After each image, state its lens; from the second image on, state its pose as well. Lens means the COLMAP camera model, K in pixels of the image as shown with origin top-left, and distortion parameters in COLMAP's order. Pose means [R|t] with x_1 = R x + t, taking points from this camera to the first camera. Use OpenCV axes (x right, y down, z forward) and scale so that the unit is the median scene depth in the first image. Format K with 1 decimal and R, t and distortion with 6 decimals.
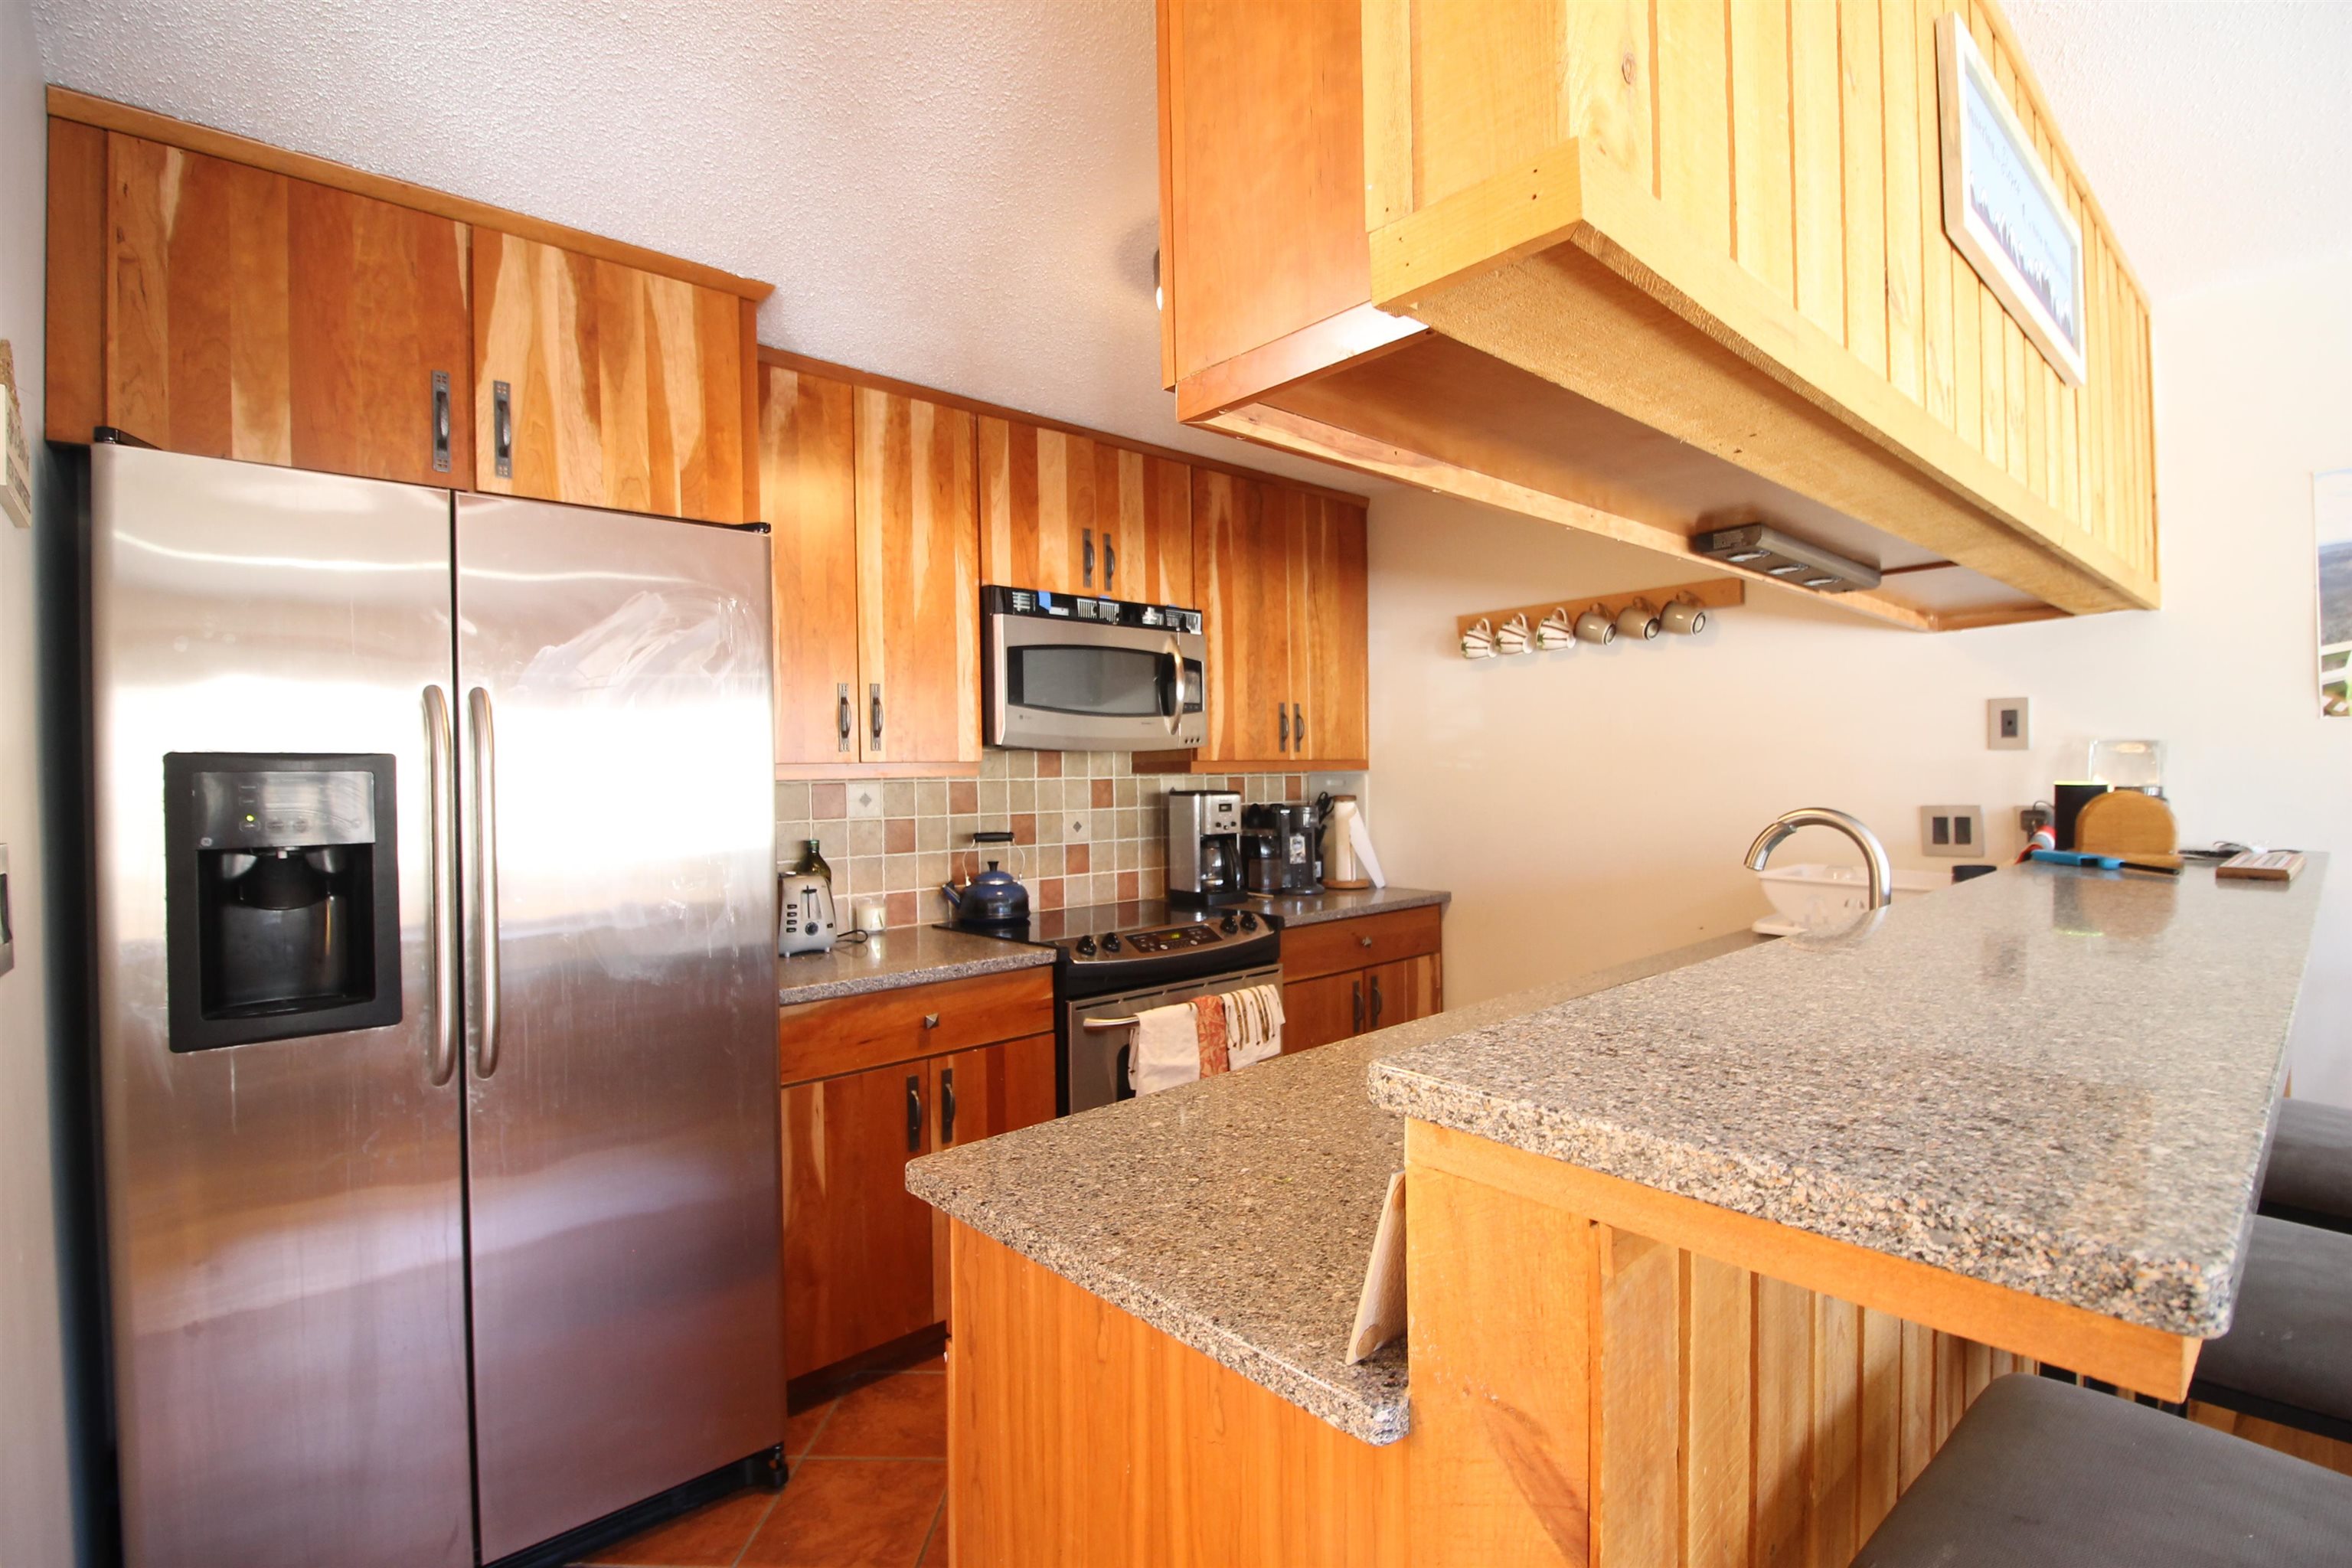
lens RADIAL K [[1092.6, 0, 1190.1], [0, 1092.6, 779.1], [0, 0, 1]] dist [-0.000562, -0.000043]
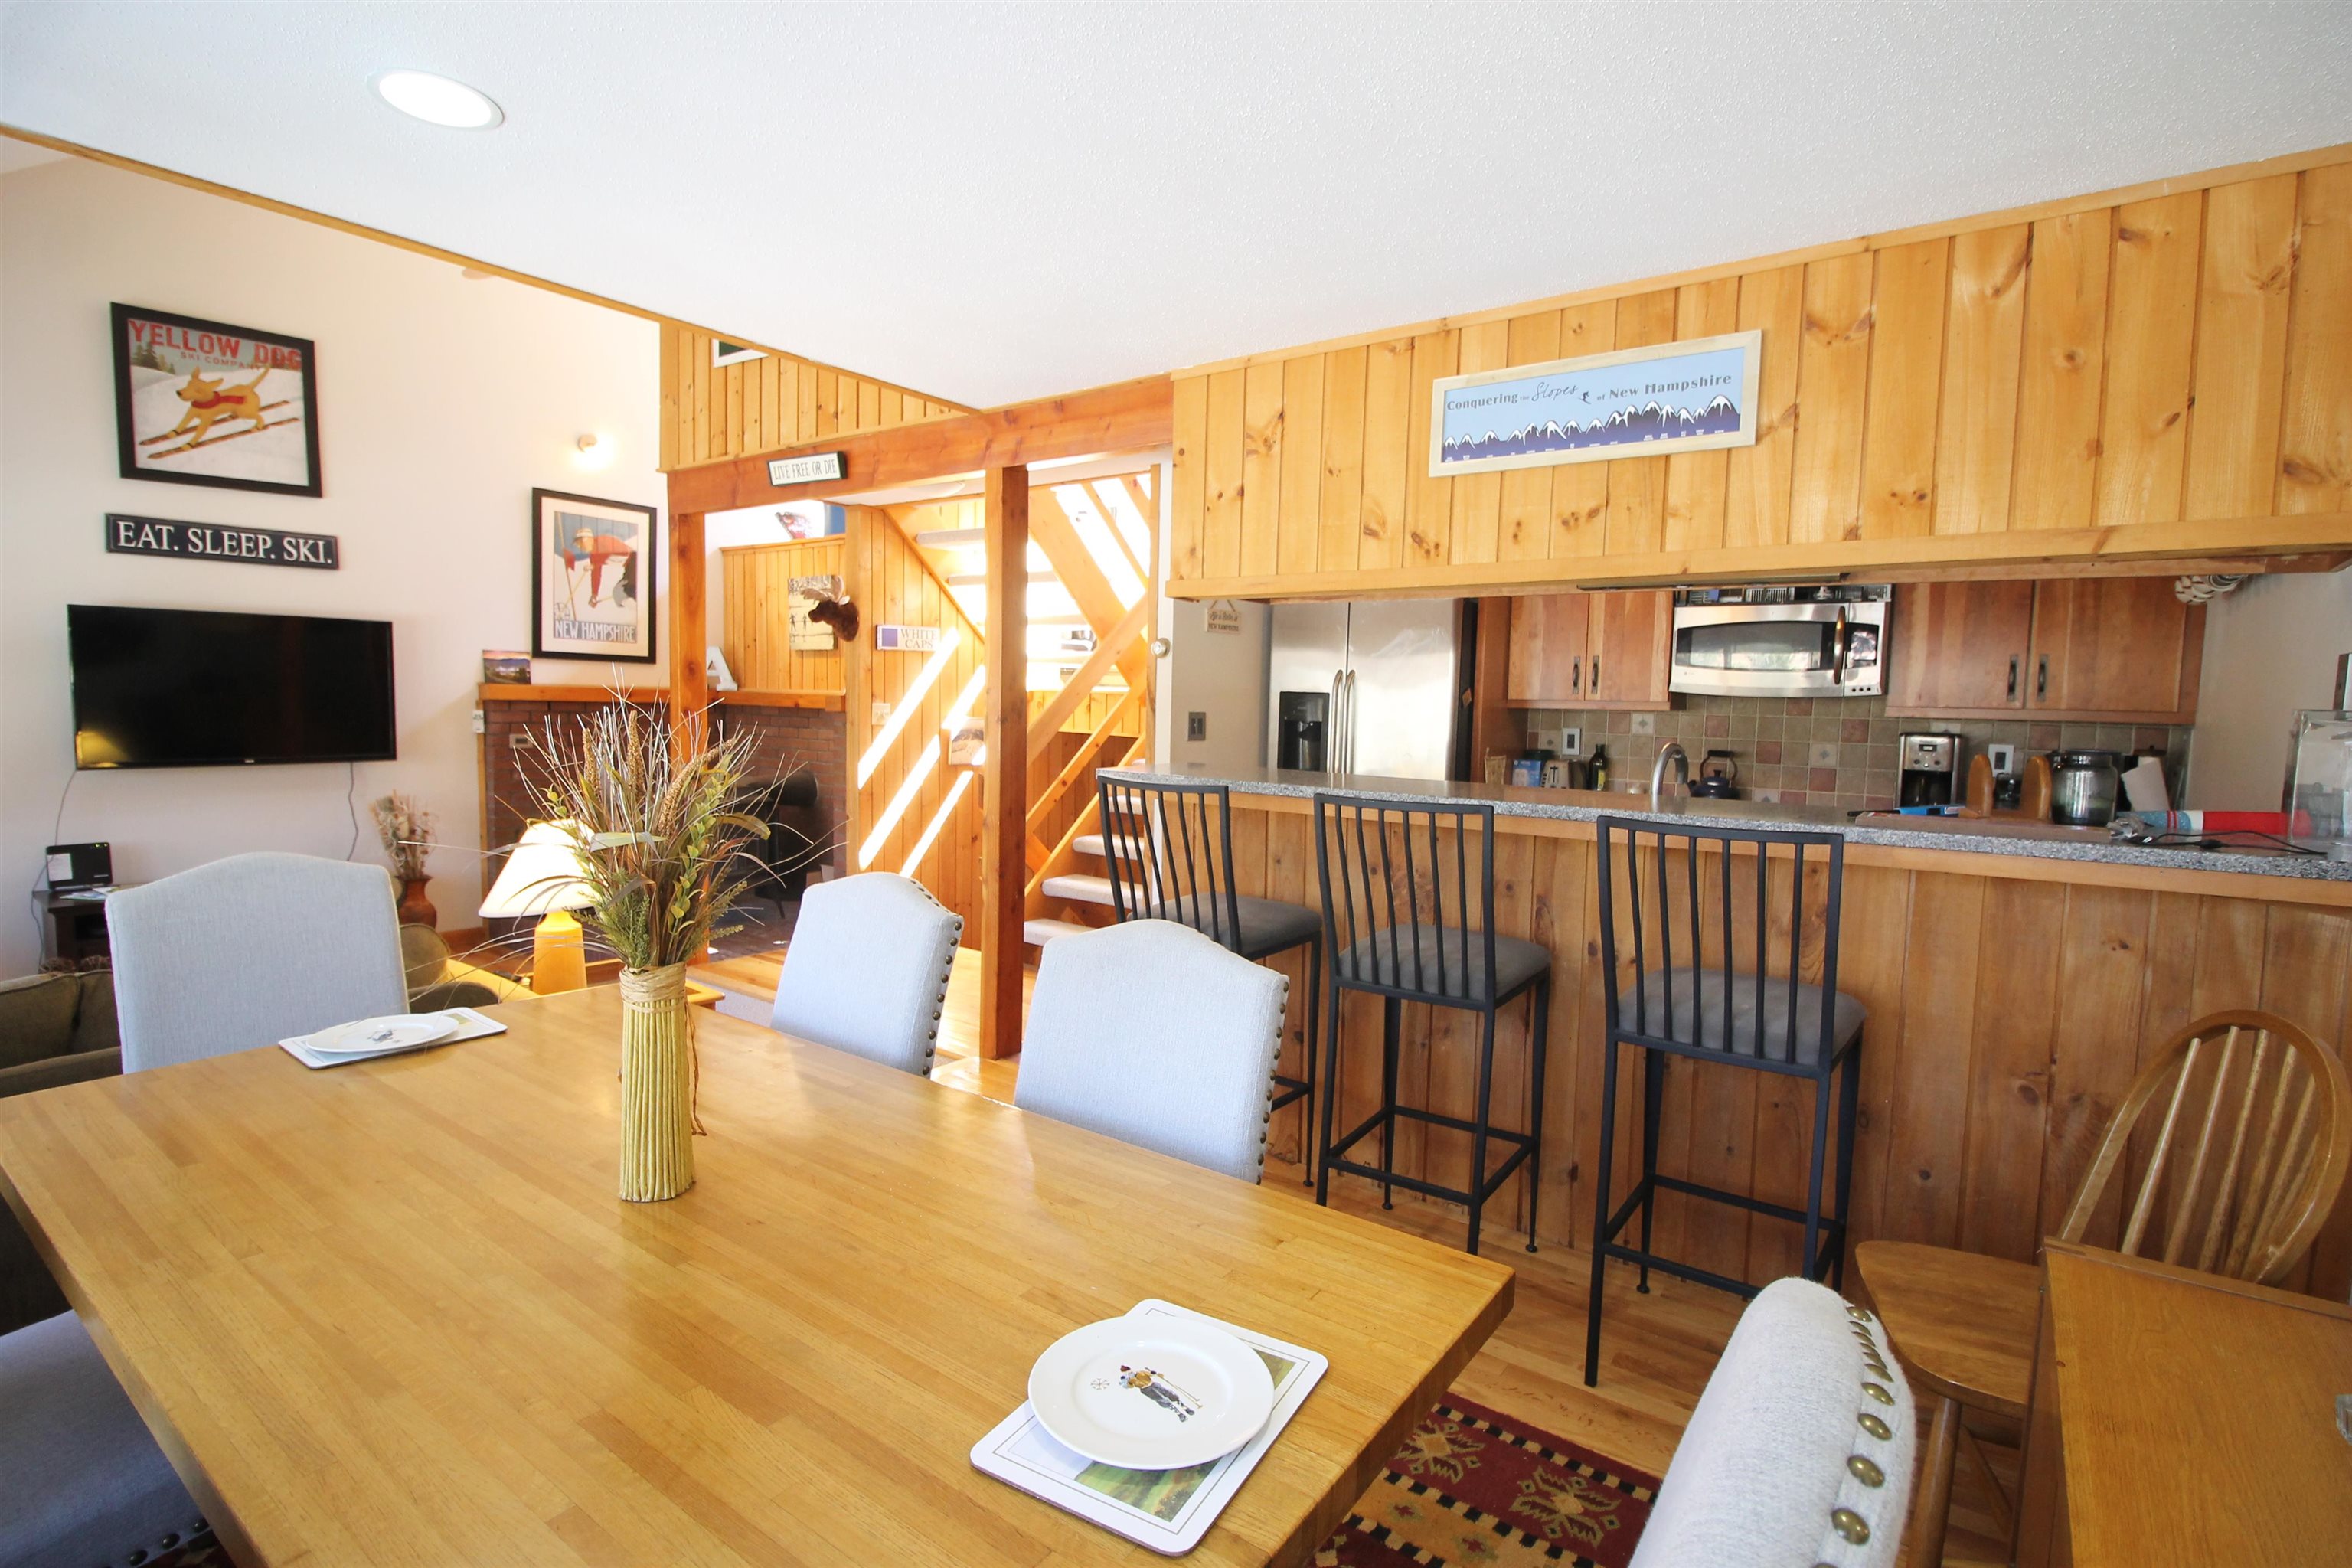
lens RADIAL K [[1092.6, 0, 1190.1], [0, 1092.6, 779.1], [0, 0, 1]] dist [-0.000562, -0.000043]
pose [[0.201734, 0.093280, -0.974988, 1.141681], [-0.030177, 0.995574, 0.089005, -0.022316], [0.978975, 0.011467, 0.203656, -0.000043]]
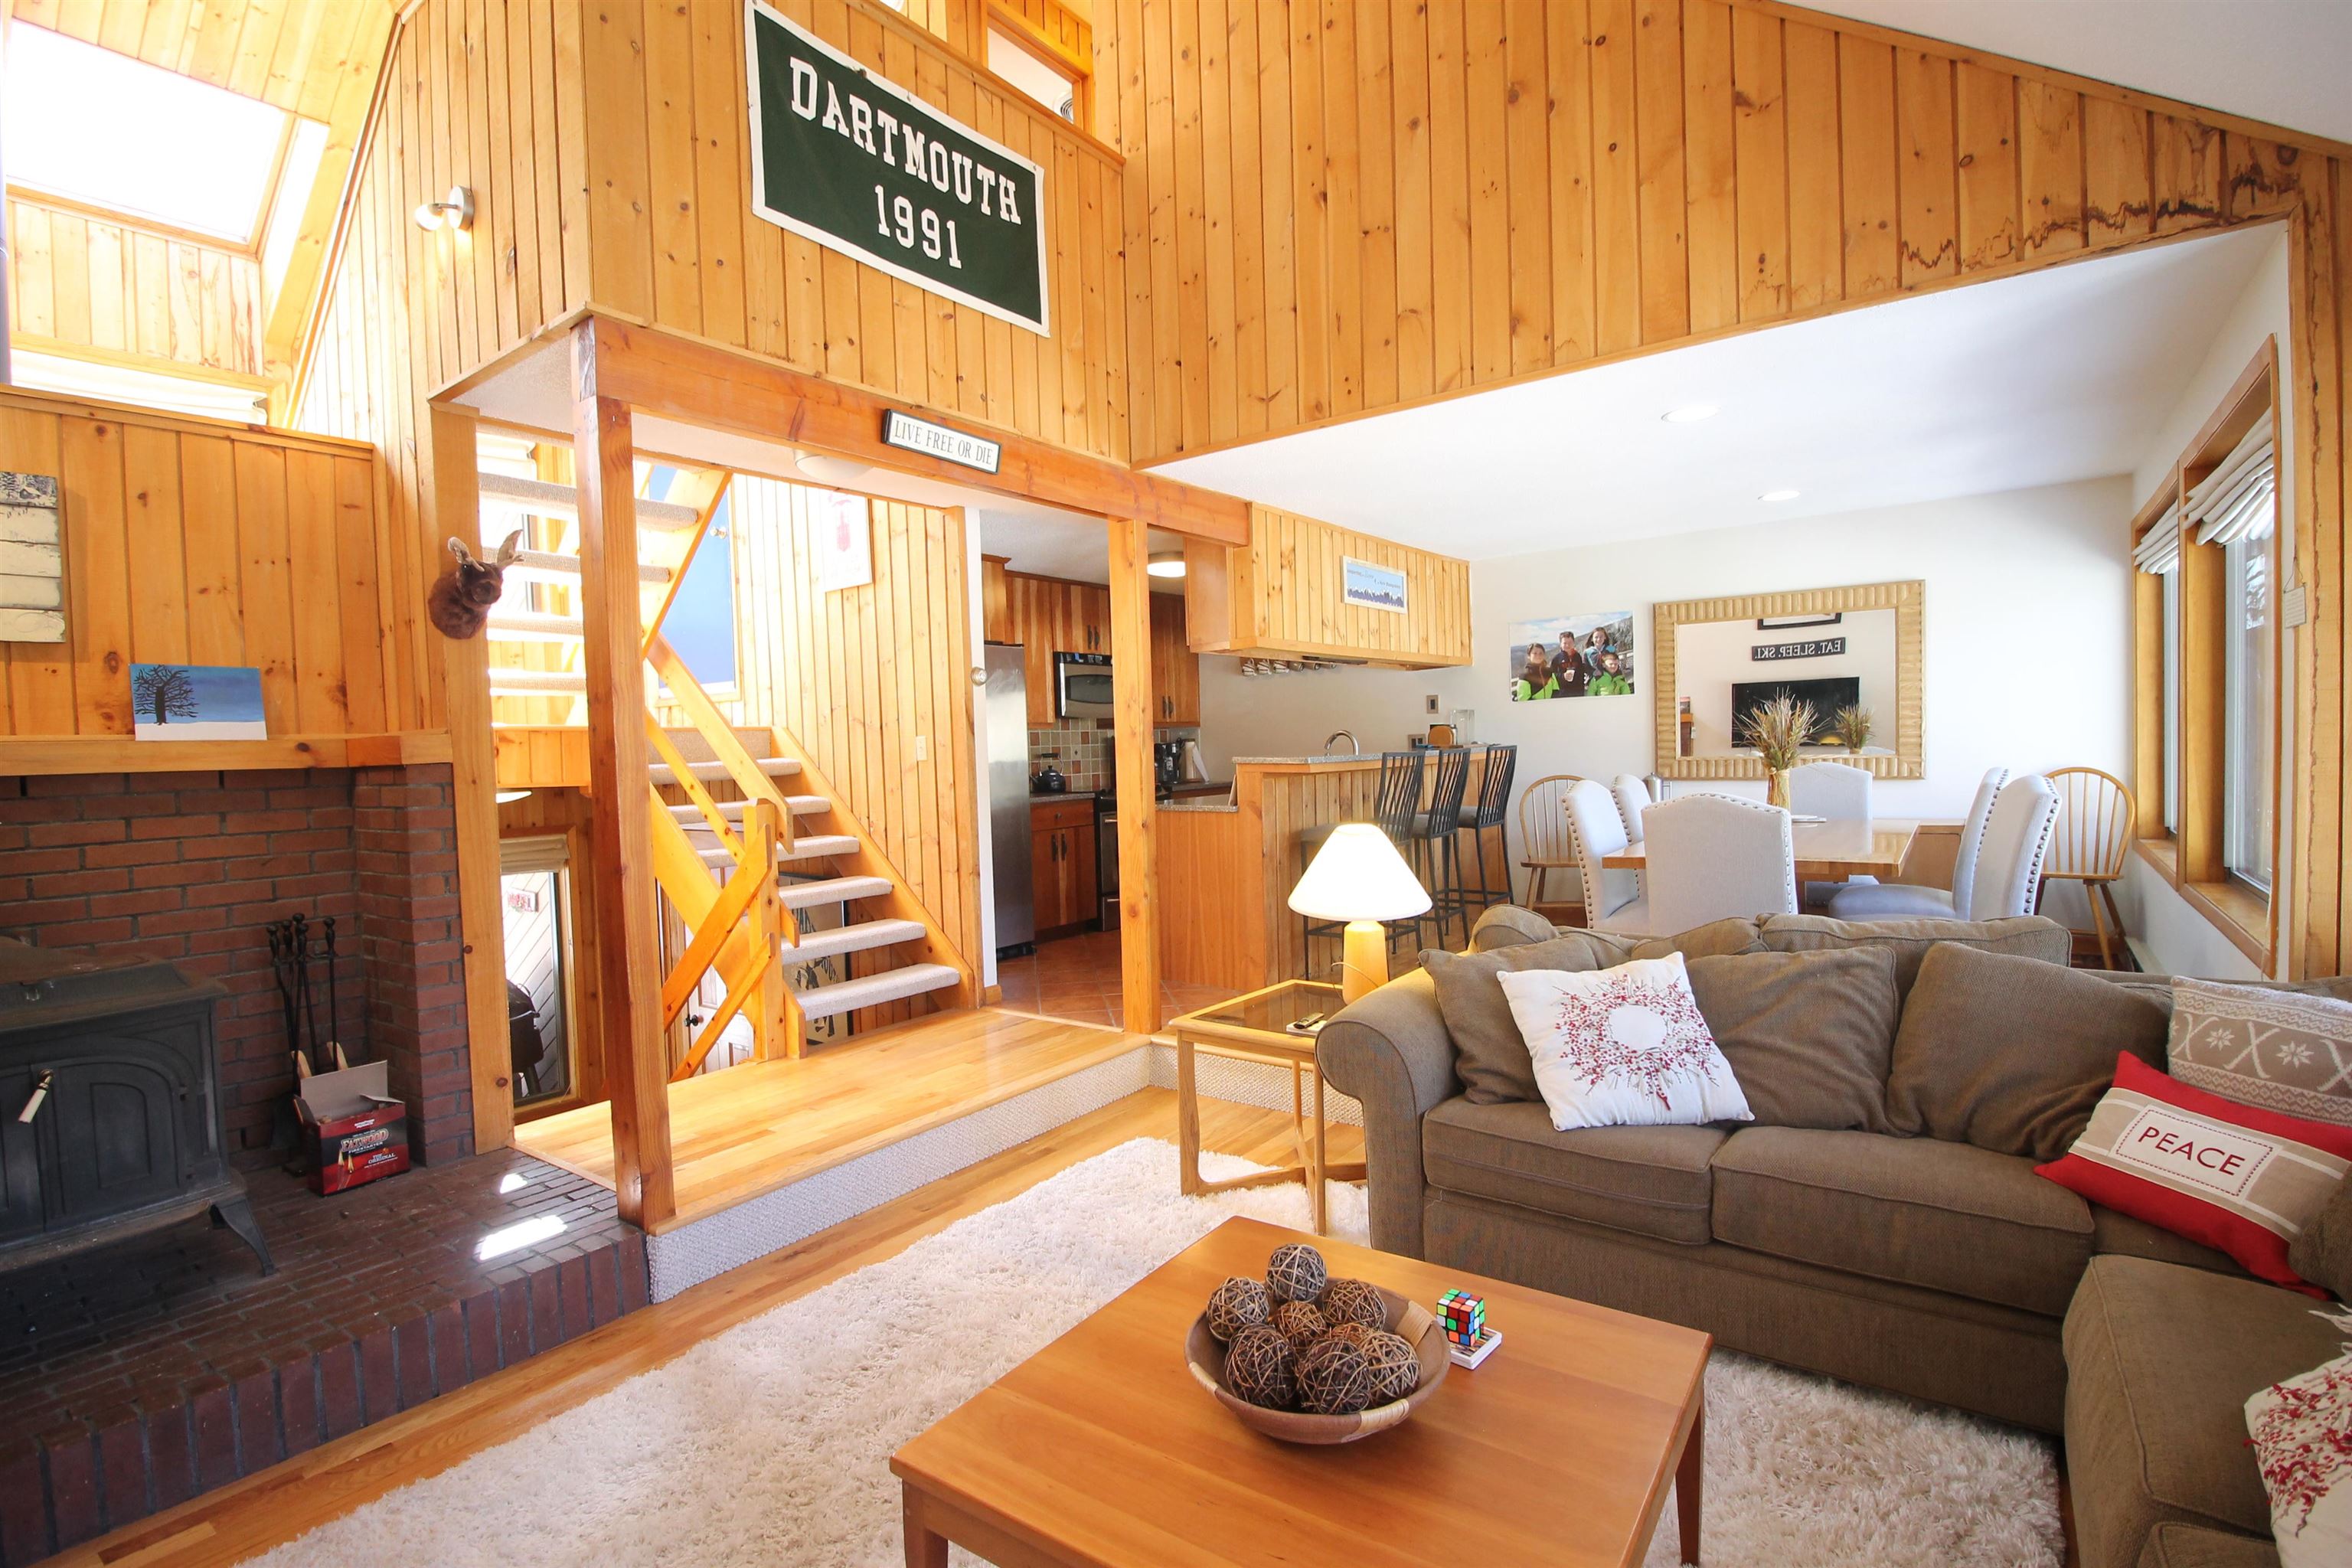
lens RADIAL K [[1092.6, 0, 1190.1], [0, 1092.6, 779.1], [0, 0, 1]] dist [-0.000562, -0.000043]
pose [[0.980972, -0.021447, 0.192961, -0.346691], [0.017048, 0.999556, 0.024430, 0.053014], [-0.193399, -0.020675, 0.980902, -1.400747]]
